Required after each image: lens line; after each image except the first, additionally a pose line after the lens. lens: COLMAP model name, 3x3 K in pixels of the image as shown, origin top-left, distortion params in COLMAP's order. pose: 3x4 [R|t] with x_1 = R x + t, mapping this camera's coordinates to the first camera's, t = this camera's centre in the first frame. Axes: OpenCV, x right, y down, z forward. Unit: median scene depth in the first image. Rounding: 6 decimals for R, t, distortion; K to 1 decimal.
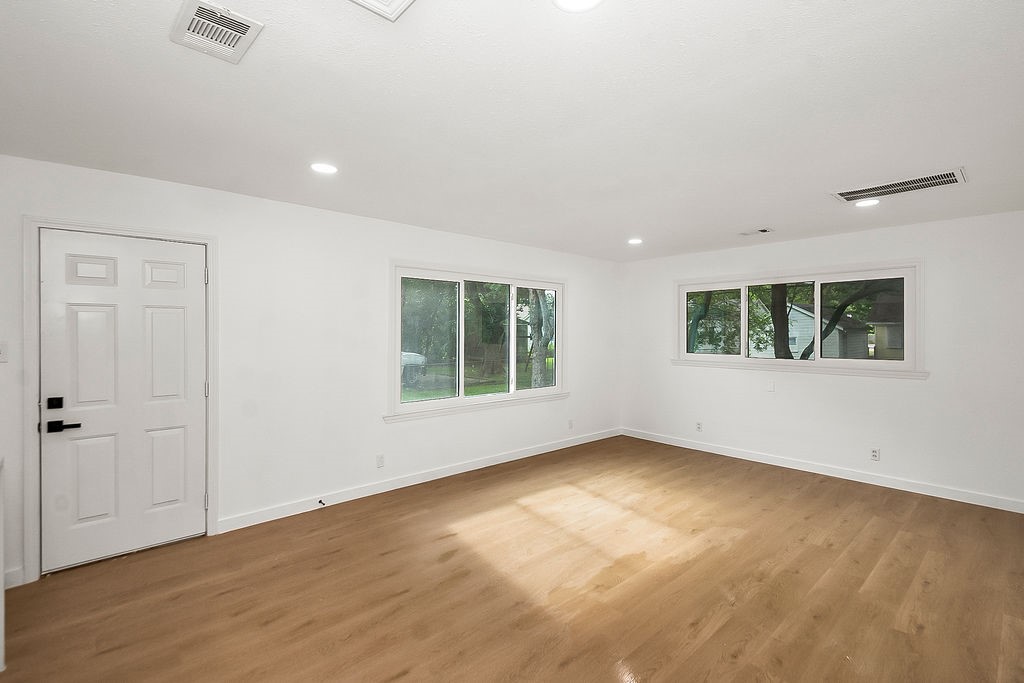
lens RADIAL K [[458.7, 0, 512.0], [0, 458.7, 341.5], [0, 0, 1]] dist [0.025898, -0.015248]
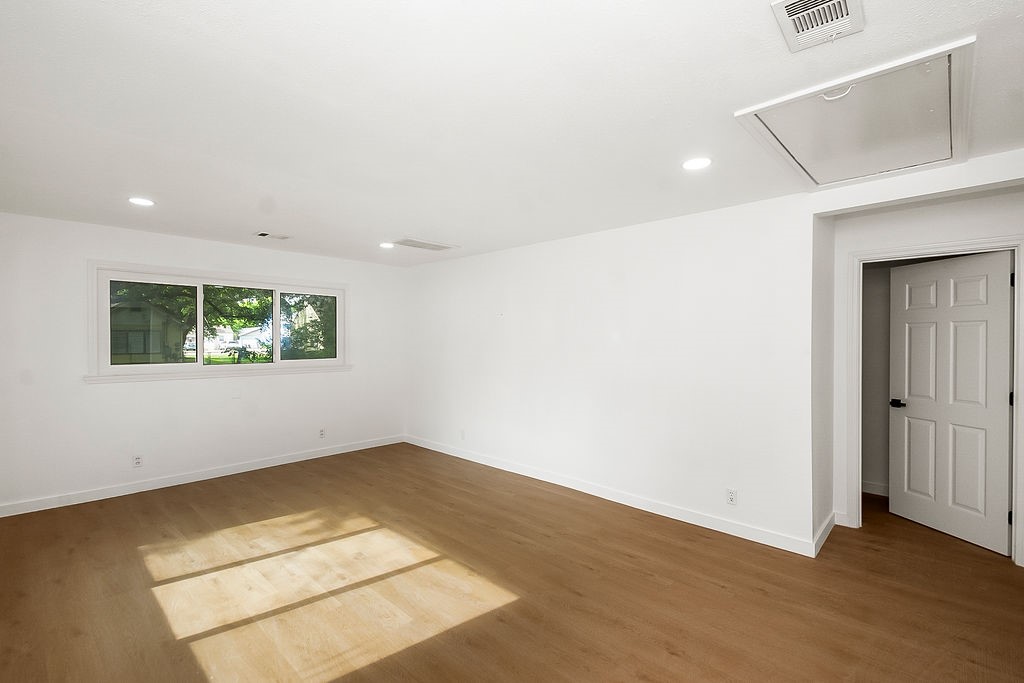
lens RADIAL K [[458.7, 0, 512.0], [0, 458.7, 341.5], [0, 0, 1]] dist [0.025898, -0.015248]
pose [[-0.085560, -0.006319, 0.996313, -0.608786], [0.014086, 0.999872, 0.007551, -0.012300], [-0.996233, 0.014680, -0.085460, 0.678127]]
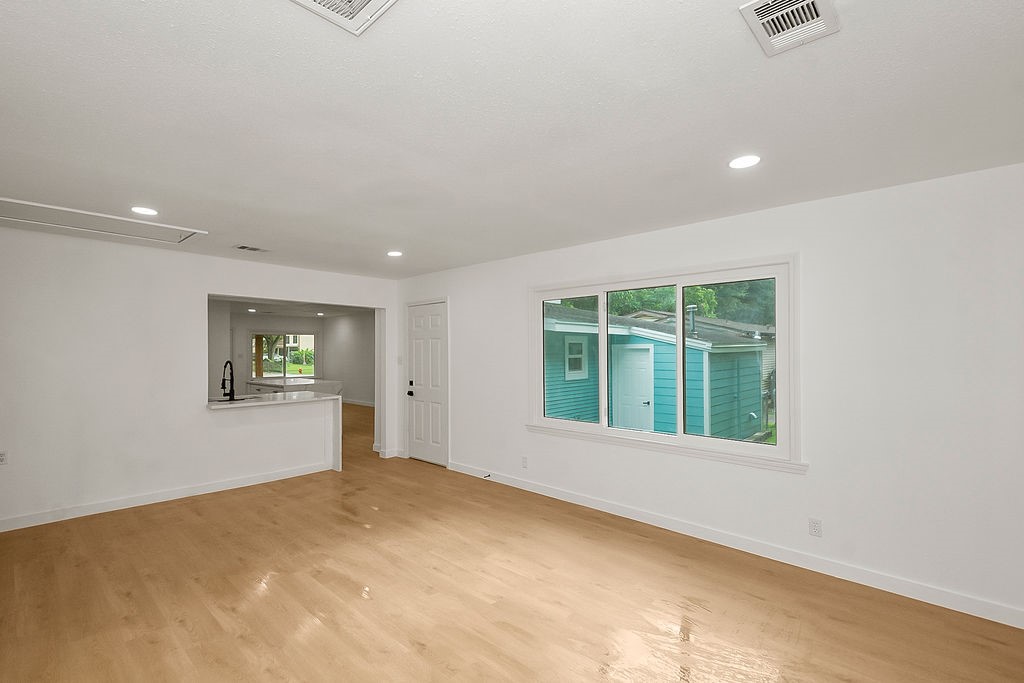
lens RADIAL K [[458.7, 0, 512.0], [0, 458.7, 341.5], [0, 0, 1]] dist [0.025898, -0.015248]
pose [[0.097842, -0.020248, -0.994996, 0.965239], [-0.016606, 0.999621, -0.021975, -0.021948], [0.995063, 0.018673, 0.097468, 0.933481]]
